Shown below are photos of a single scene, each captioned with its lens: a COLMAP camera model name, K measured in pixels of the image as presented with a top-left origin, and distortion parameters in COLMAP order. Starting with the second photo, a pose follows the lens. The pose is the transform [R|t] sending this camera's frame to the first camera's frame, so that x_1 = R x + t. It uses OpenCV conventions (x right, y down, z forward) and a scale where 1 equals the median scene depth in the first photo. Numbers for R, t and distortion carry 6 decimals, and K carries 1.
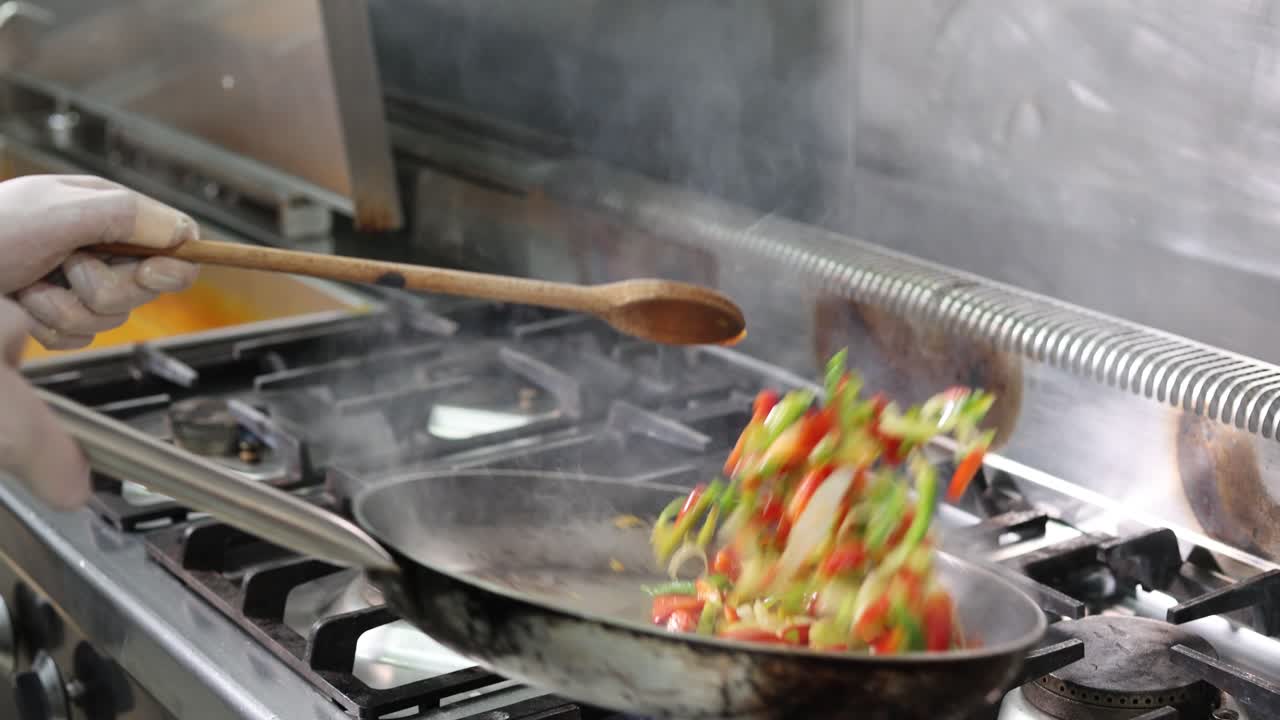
lens RADIAL K [[2241.4, 0, 640.0], [0, 2241.4, 360.0], [0, 0, 1]] dist [-0.148528, 0.171622]
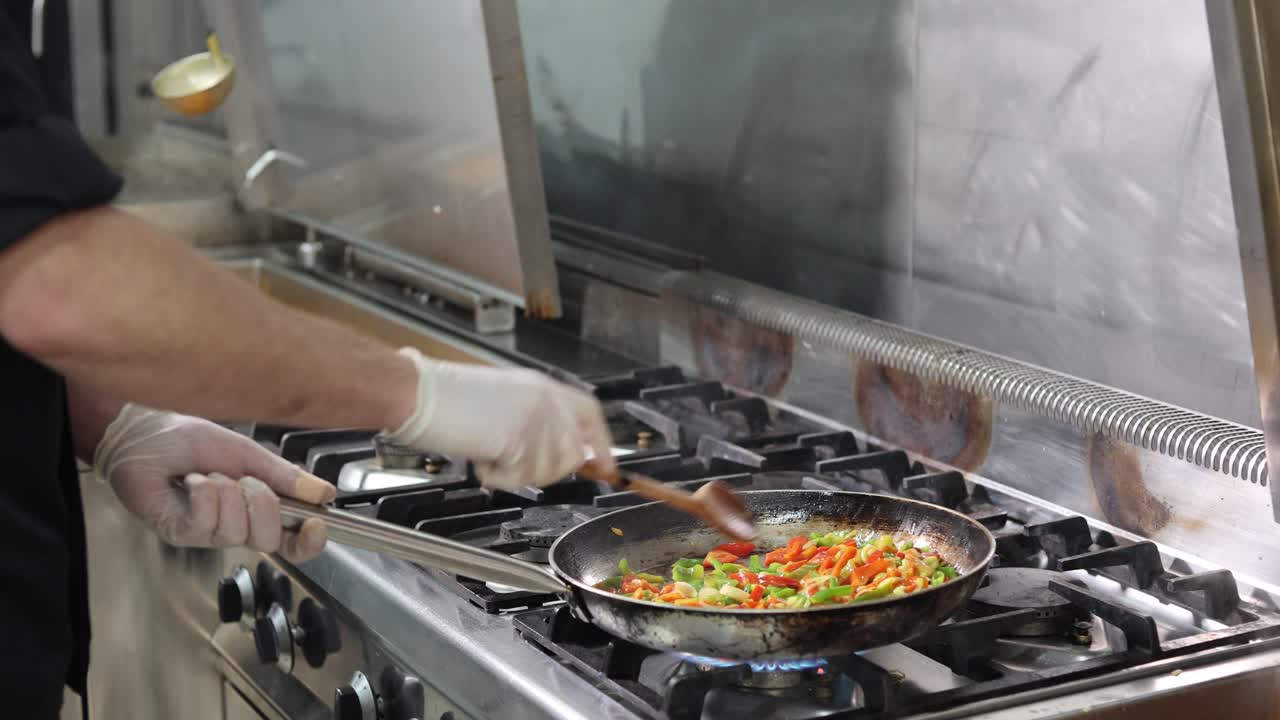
lens RADIAL K [[2241.4, 0, 640.0], [0, 2241.4, 360.0], [0, 0, 1]] dist [-0.148528, 0.171622]
pose [[0.993677, 0.020950, -0.110303, 0.097356], [-0.030318, 0.996009, -0.083951, 0.085934], [0.108104, 0.086764, 0.990346, -0.334266]]
